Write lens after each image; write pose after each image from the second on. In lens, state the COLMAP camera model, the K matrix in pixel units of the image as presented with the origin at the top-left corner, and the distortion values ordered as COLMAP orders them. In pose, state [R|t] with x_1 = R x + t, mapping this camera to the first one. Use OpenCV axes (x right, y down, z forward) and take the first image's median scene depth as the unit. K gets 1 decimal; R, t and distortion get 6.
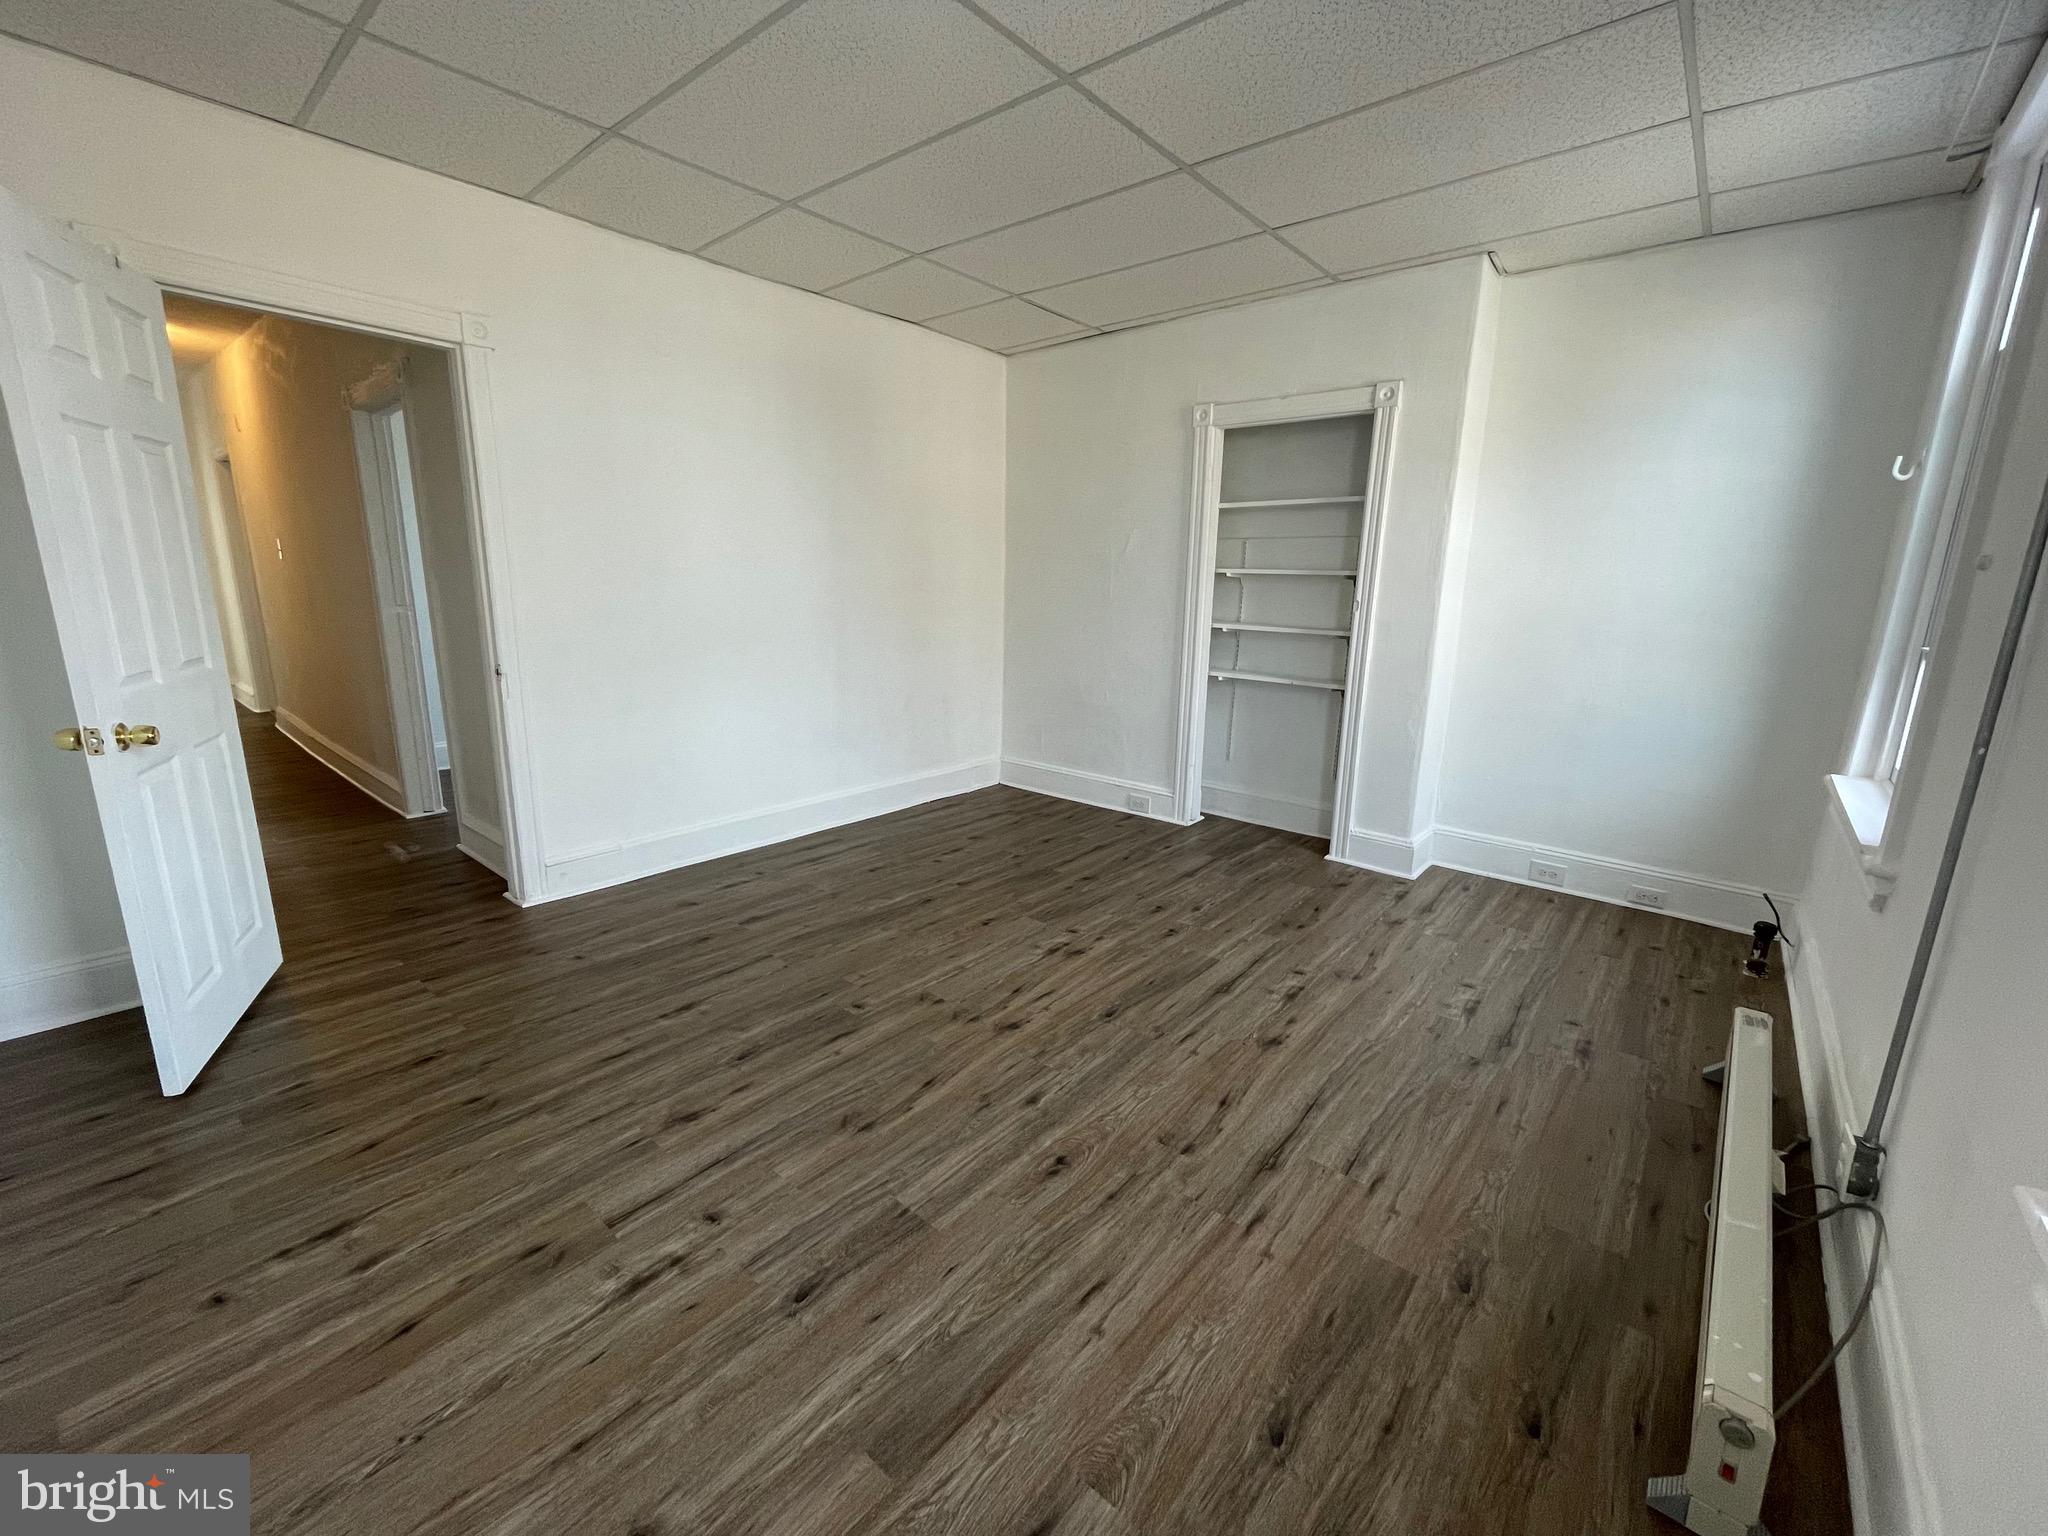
lens RADIAL K [[832.5, 0, 1023.6], [0, 832.5, 760.4], [0, 0, 1]] dist [-0.001478, 0.000139]
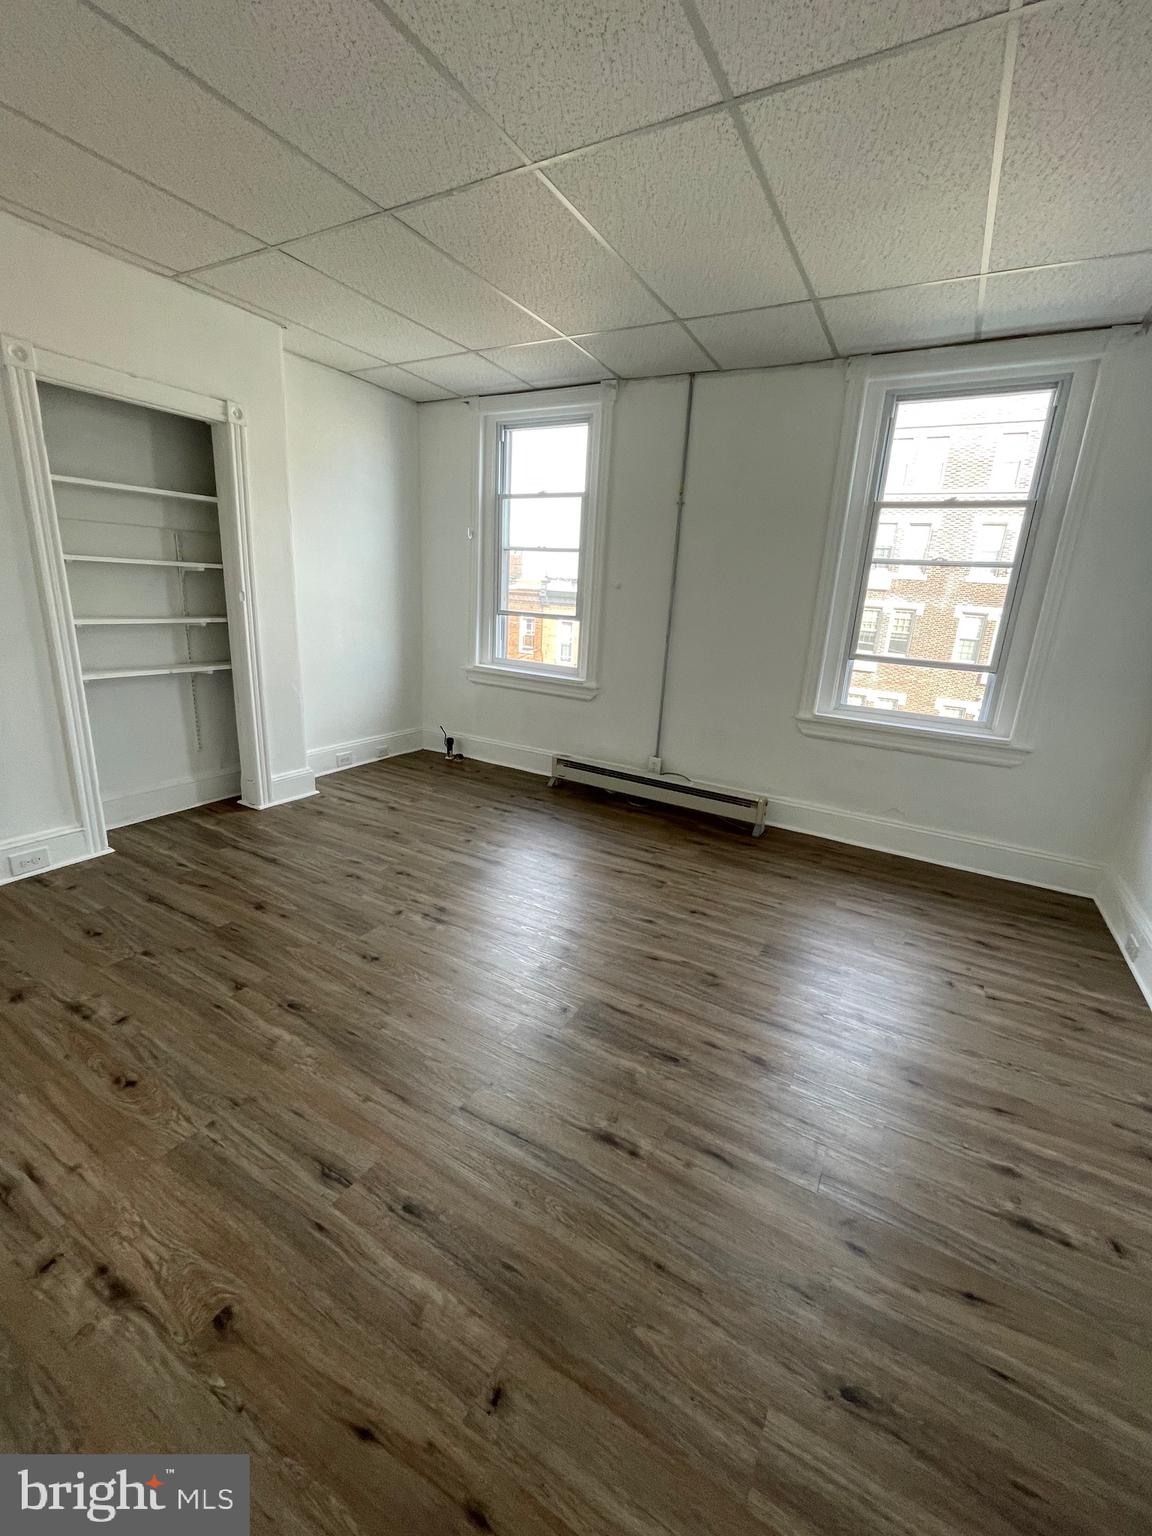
lens RADIAL K [[624.3, 0, 584.5], [0, 624.3, 762.7], [0, 0, 1]] dist [-0.001478, 0.000139]
pose [[-0.182899, -0.293052, 0.938440, -0.670052], [0.156409, 0.933710, 0.322059, -0.197886], [-0.970610, 0.205684, -0.124938, 0.784108]]
